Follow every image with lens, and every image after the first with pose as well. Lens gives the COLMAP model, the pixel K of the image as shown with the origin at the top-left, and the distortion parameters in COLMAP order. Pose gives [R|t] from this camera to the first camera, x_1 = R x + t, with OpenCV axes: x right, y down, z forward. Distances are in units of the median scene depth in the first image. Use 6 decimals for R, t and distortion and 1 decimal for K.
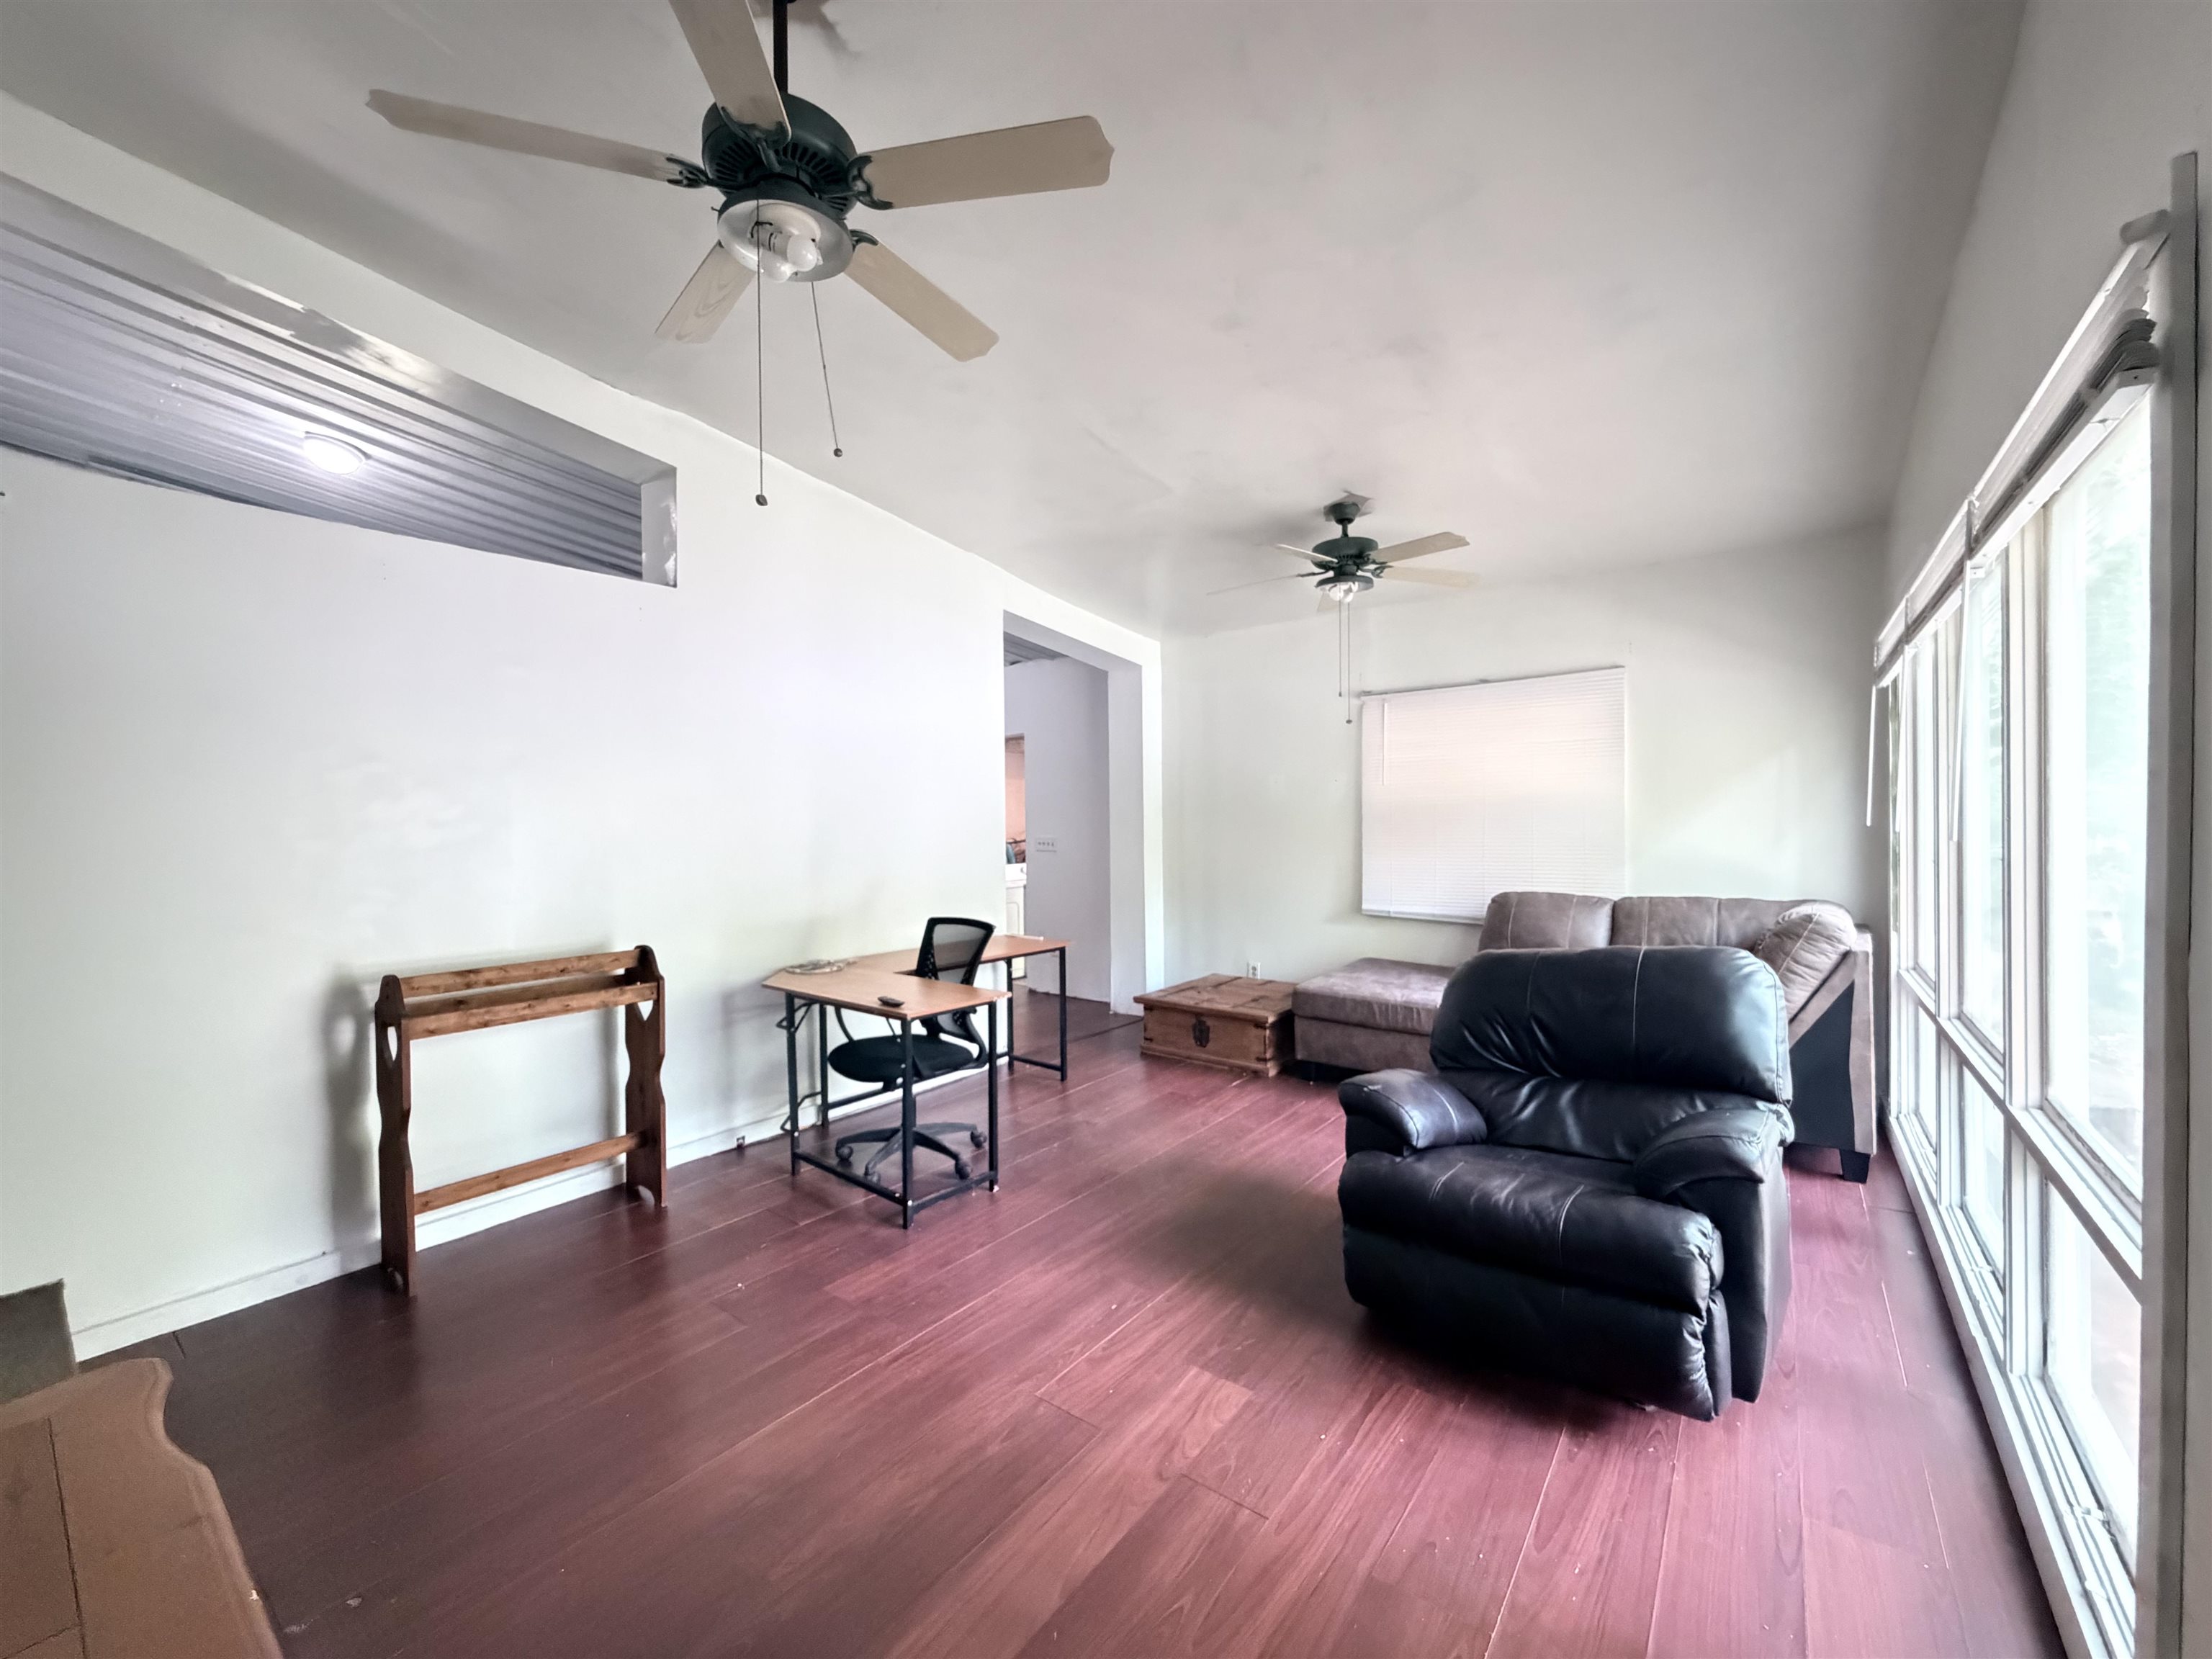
lens RADIAL K [[885.6, 0, 1097.1], [0, 885.6, 829.5], [0, 0, 1]] dist [0.000622, -0.000252]
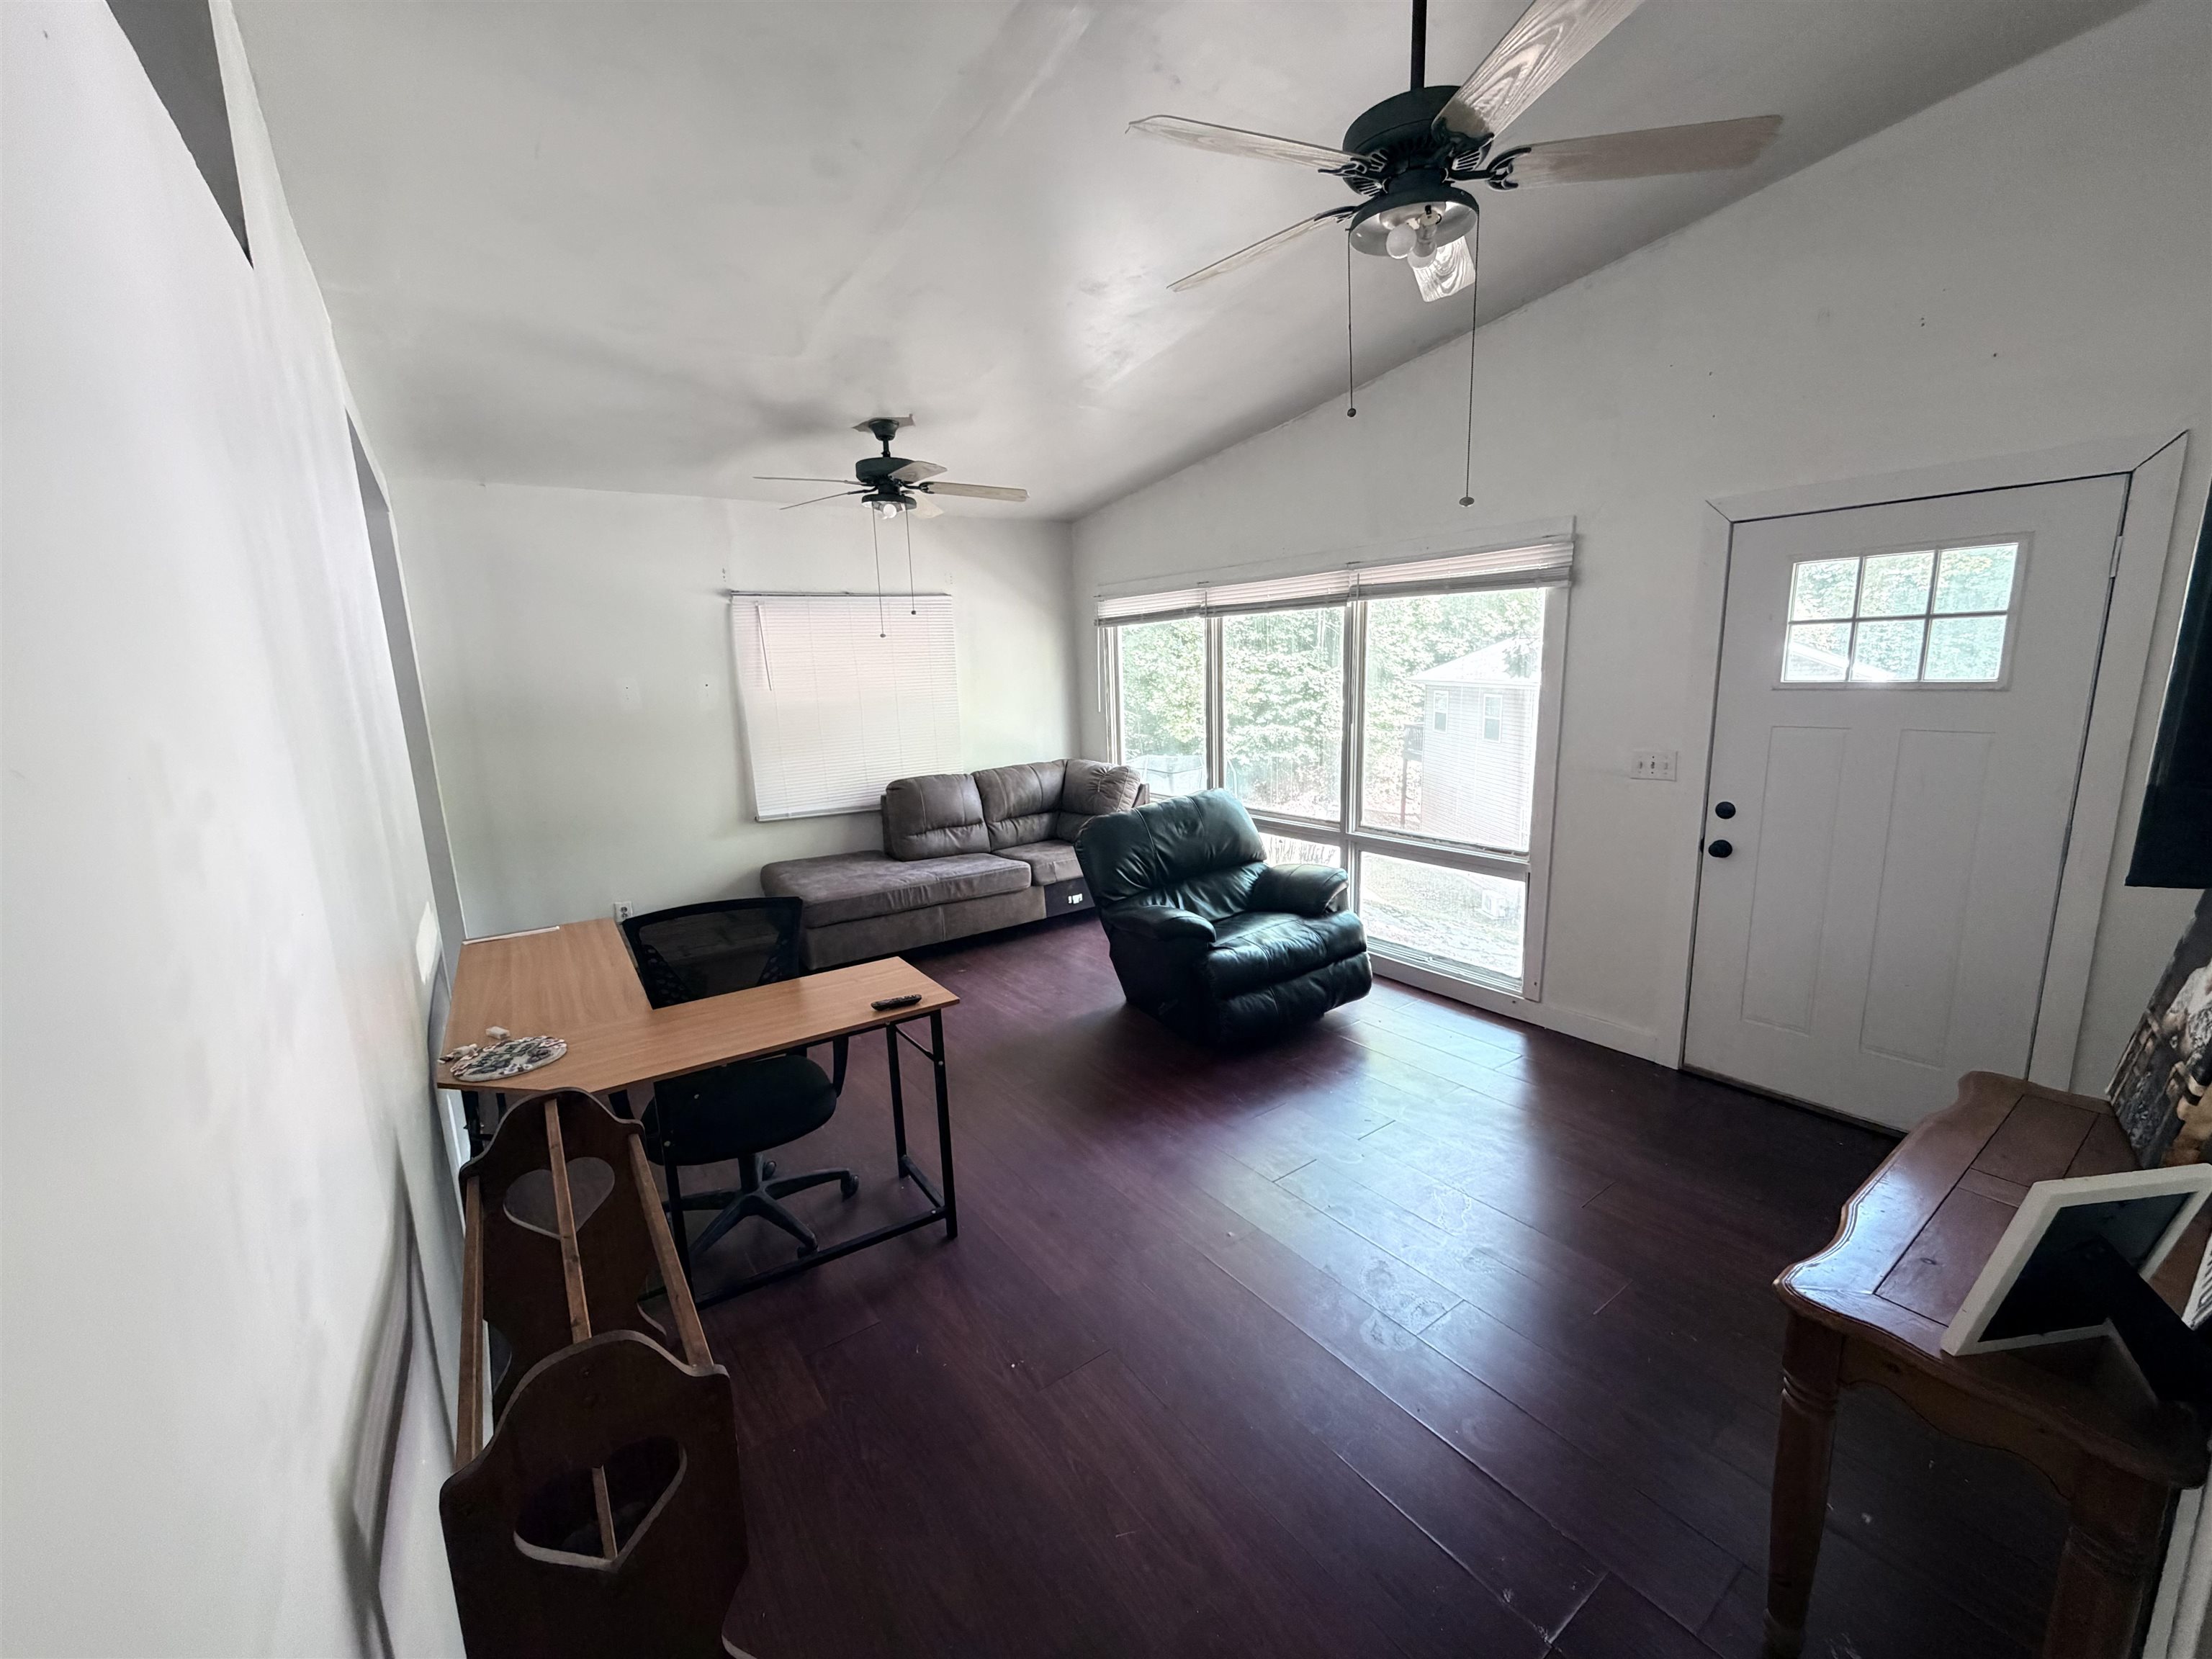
lens RADIAL K [[885.6, 0, 1097.1], [0, 885.6, 829.5], [0, 0, 1]] dist [0.000622, -0.000252]
pose [[0.291818, -0.177869, 0.939790, -0.698724], [0.043123, 0.984004, 0.172847, -0.068879], [-0.955501, -0.009914, 0.294820, 0.458266]]
